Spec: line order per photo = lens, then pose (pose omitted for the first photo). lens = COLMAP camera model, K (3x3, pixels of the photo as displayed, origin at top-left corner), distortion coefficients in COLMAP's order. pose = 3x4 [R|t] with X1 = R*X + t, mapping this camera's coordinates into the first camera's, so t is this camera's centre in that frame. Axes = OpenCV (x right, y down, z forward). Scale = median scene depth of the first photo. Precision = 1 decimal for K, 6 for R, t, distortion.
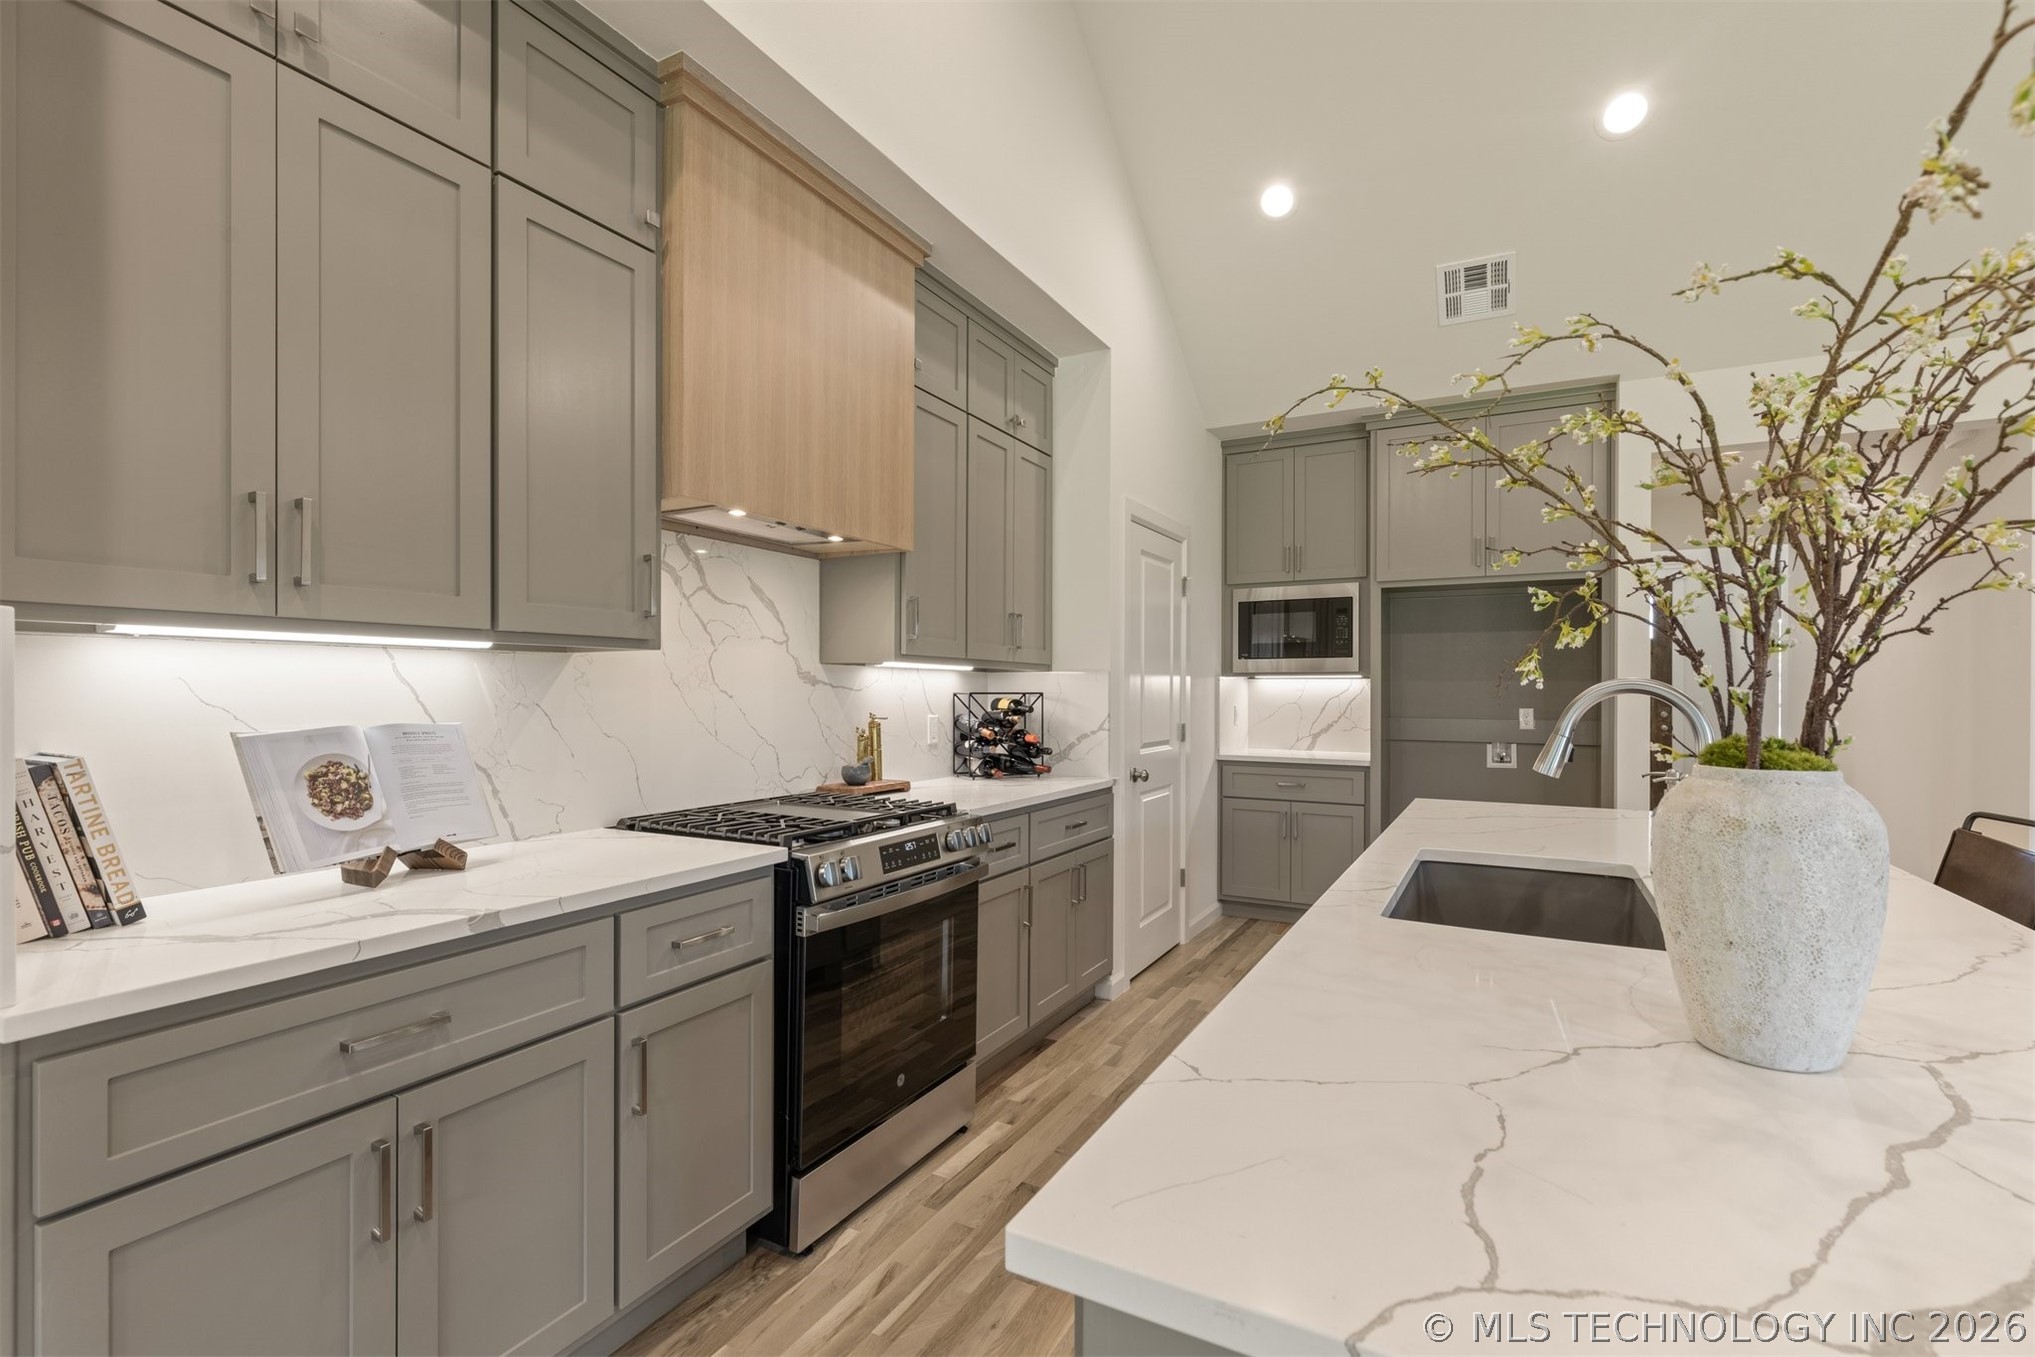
lens RADIAL K [[909.8, 0, 1019.5], [0, 909.8, 686.6], [0, 0, 1]] dist [0.007827, -0.001691]
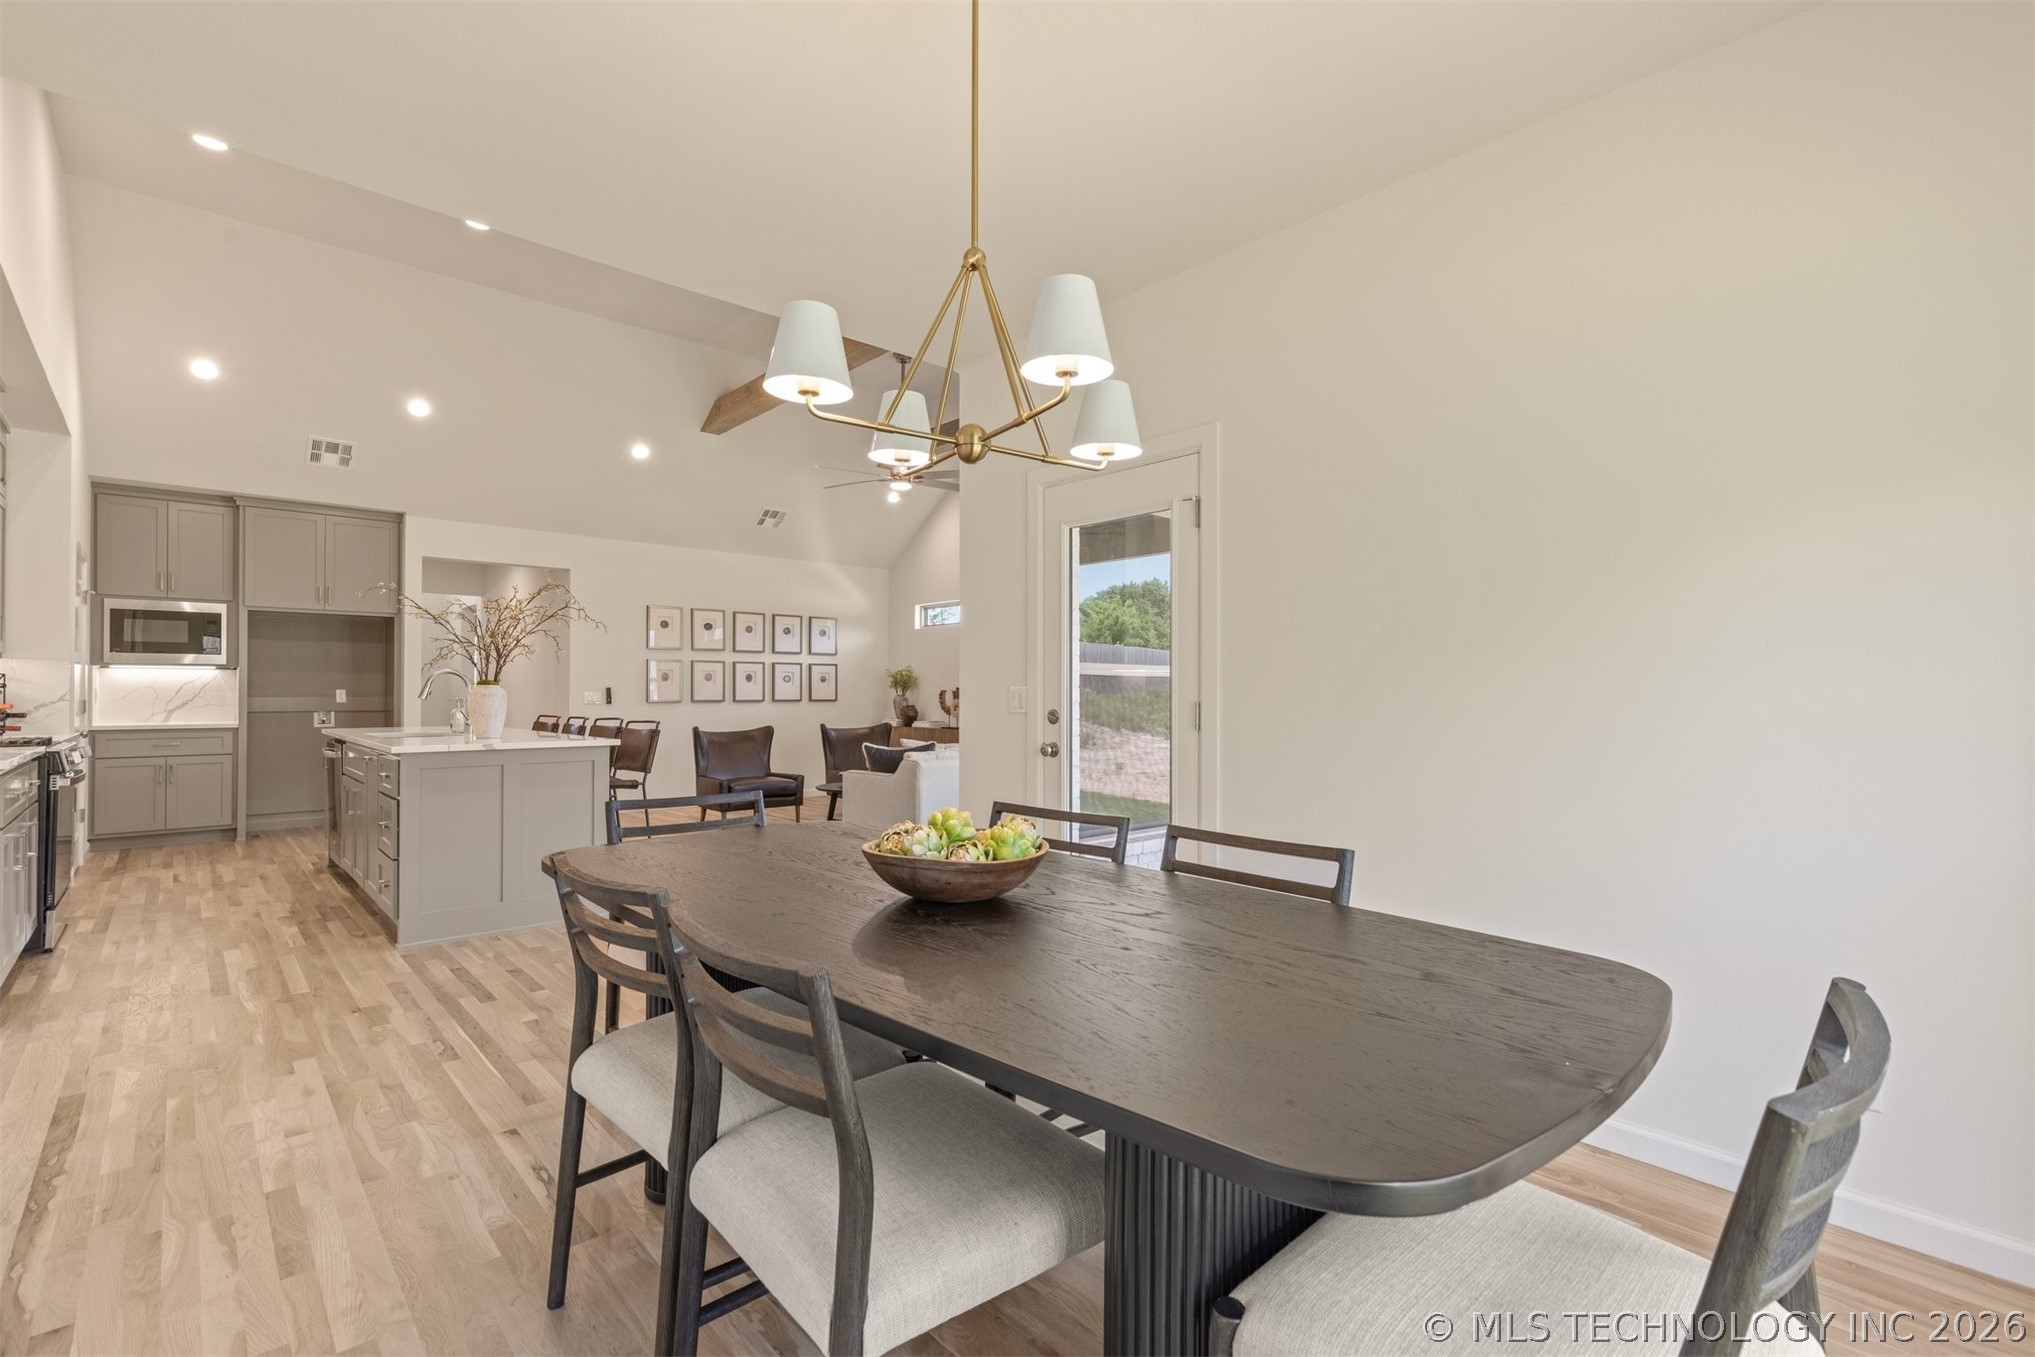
lens RADIAL K [[909.8, 0, 1023.0], [0, 909.8, 685.4], [0, 0, 1]] dist [0.007827, -0.001691]
pose [[0.322090, 0.004363, 0.946699, -1.107083], [-0.002944, 0.999989, -0.003607, 0.034303], [-0.946704, -0.001625, 0.322100, -1.263237]]
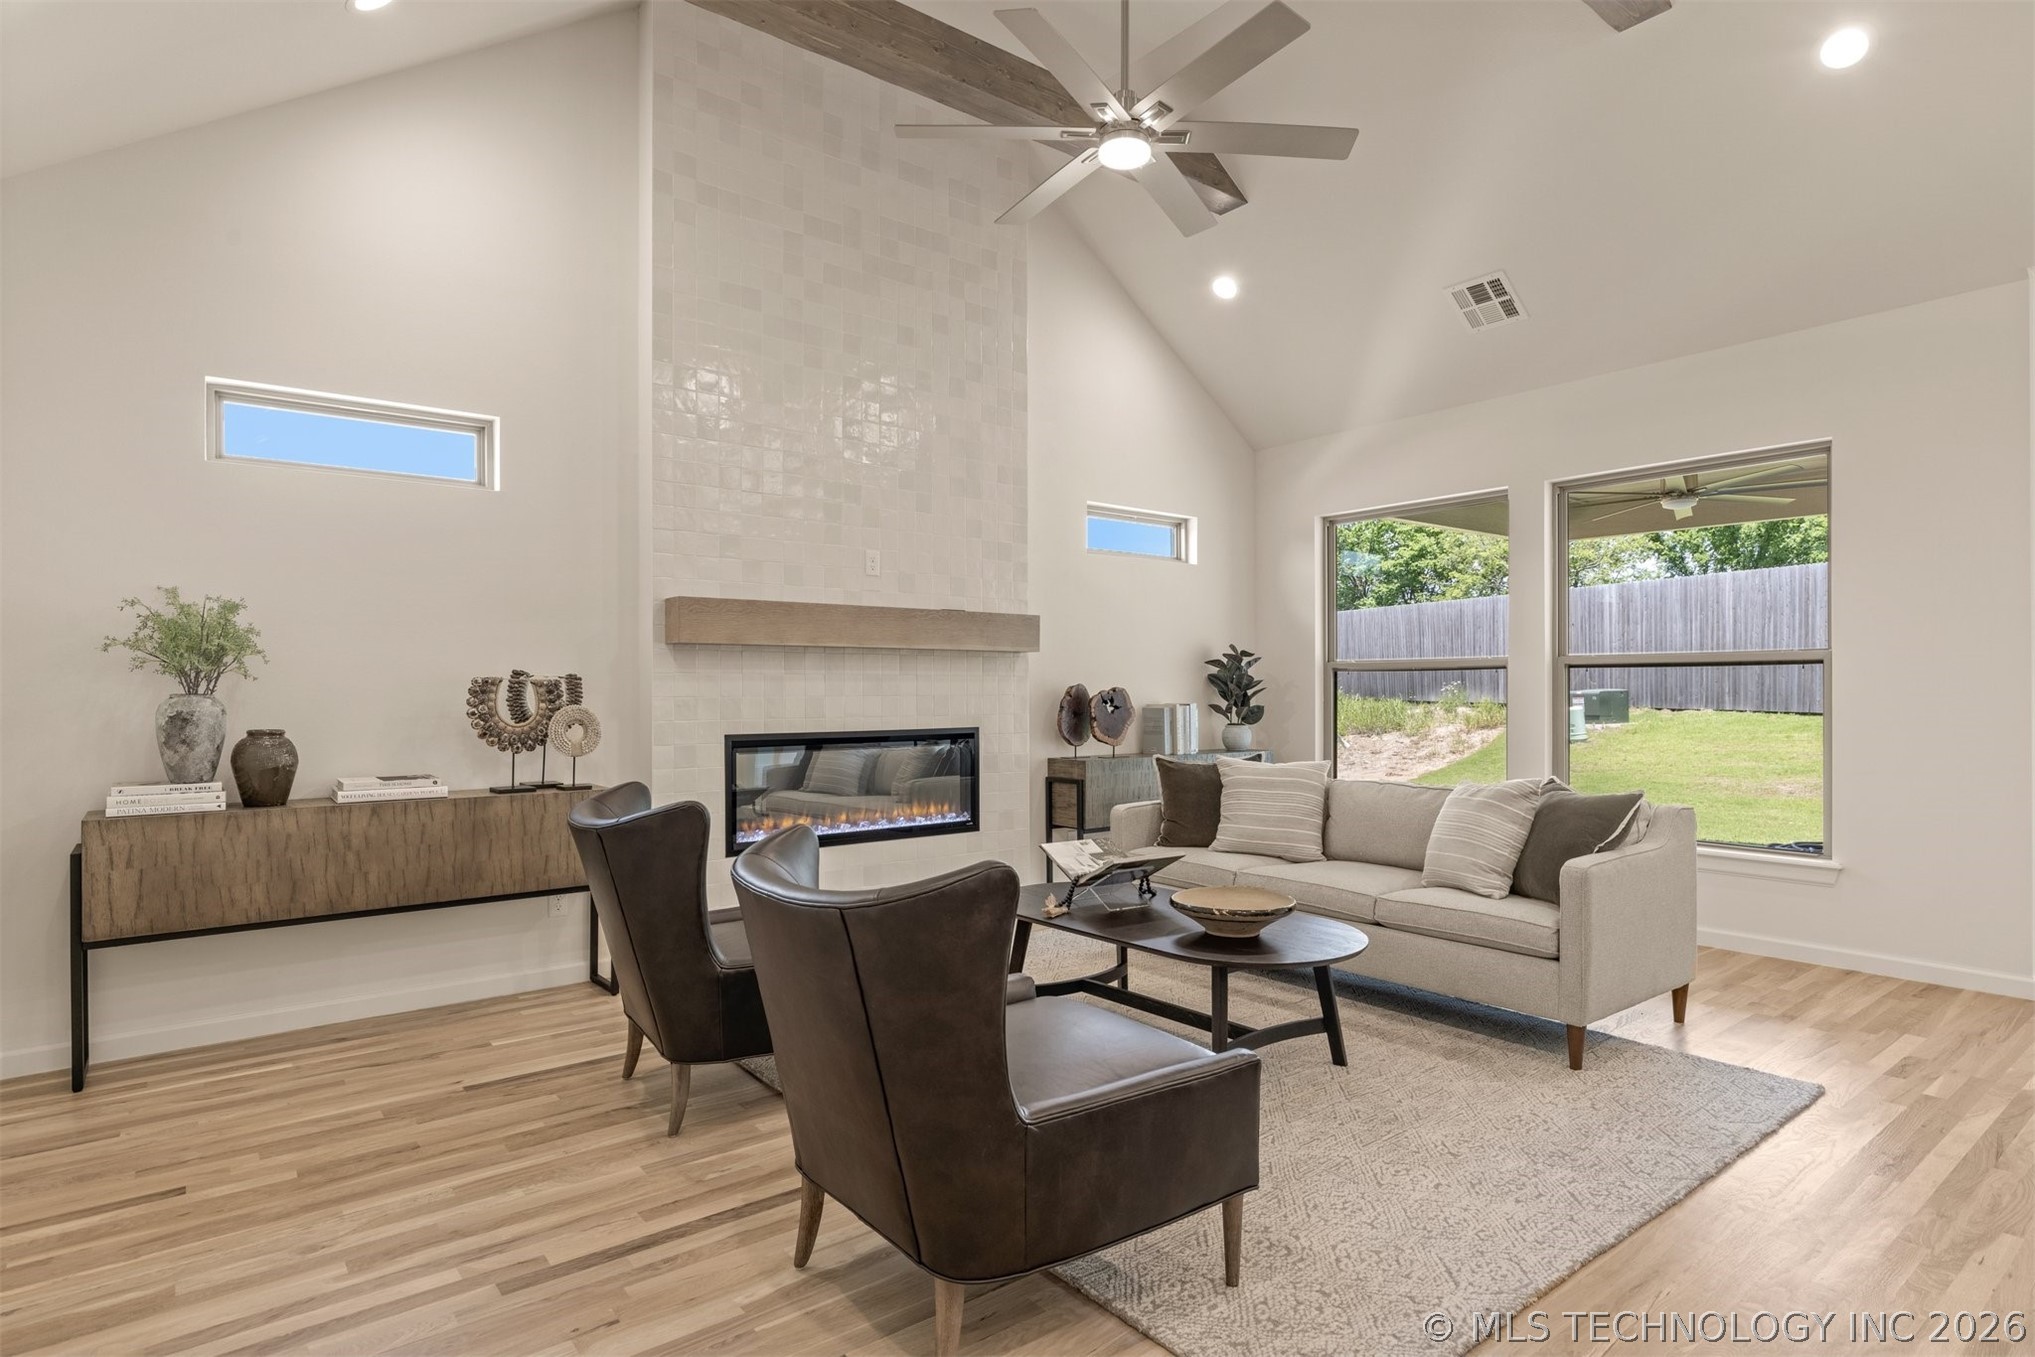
lens RADIAL K [[1069.9, 0, 1018.8], [0, 1069.9, 681.4], [0, 0, 1]] dist [-0.003045, 0.003187]
pose [[-0.917801, 0.000433, 0.397041, 1.081191], [-0.002873, 0.999966, -0.007733, 0.054429], [-0.397031, -0.008238, -0.917768, 1.283872]]
